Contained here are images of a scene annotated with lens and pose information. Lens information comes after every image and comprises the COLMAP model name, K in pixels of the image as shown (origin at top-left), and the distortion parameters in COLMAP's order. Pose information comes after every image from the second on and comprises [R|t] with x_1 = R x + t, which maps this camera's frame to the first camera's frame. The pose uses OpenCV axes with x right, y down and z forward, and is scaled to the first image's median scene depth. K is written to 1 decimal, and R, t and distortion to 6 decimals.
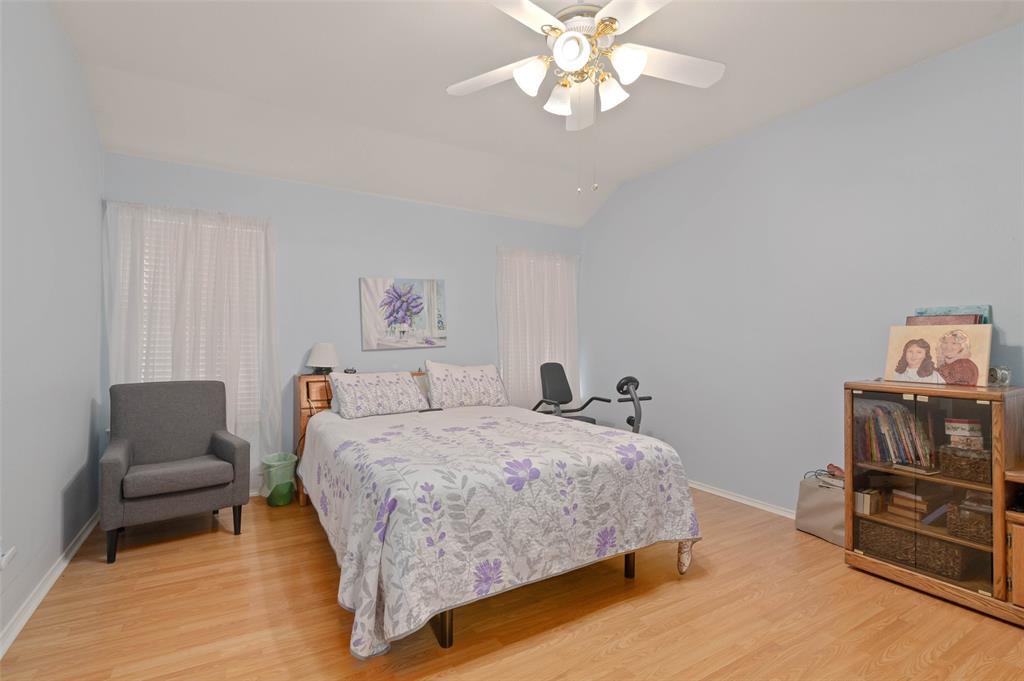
lens RADIAL K [[475.0, 0, 509.5], [0, 475.0, 342.3], [0, 0, 1]] dist [-0.007716, 0.000203]
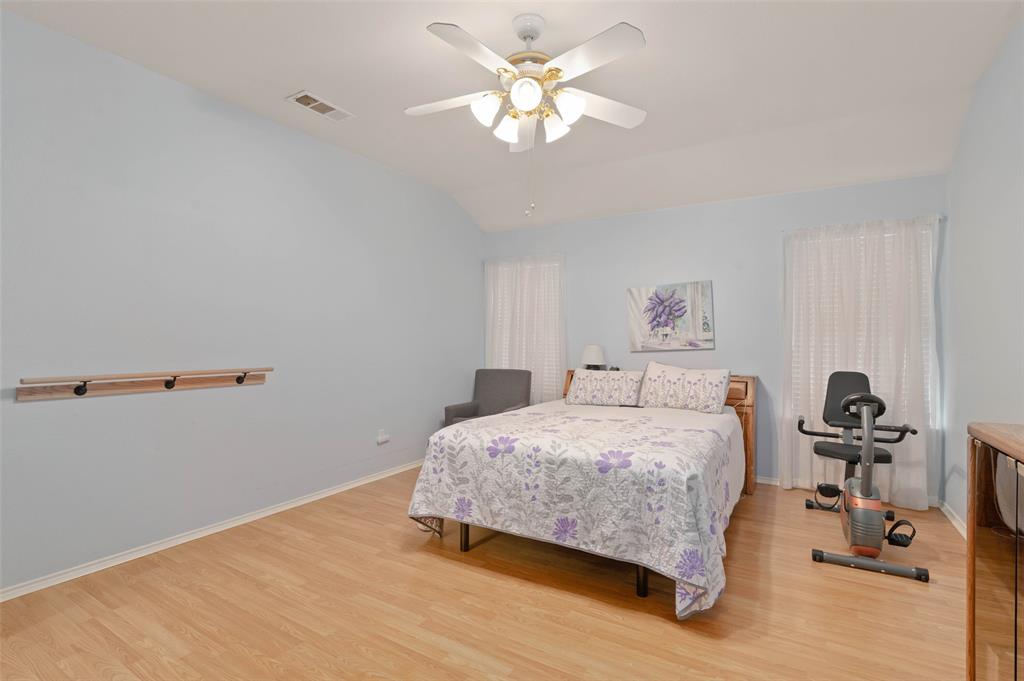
lens RADIAL K [[475.0, 0, 509.5], [0, 475.0, 342.3], [0, 0, 1]] dist [-0.007716, 0.000203]
pose [[0.481495, -0.002890, -0.876444, 1.054010], [-0.000031, 0.999995, -0.003314, -0.003185], [0.876449, 0.001623, 0.481492, 0.354725]]
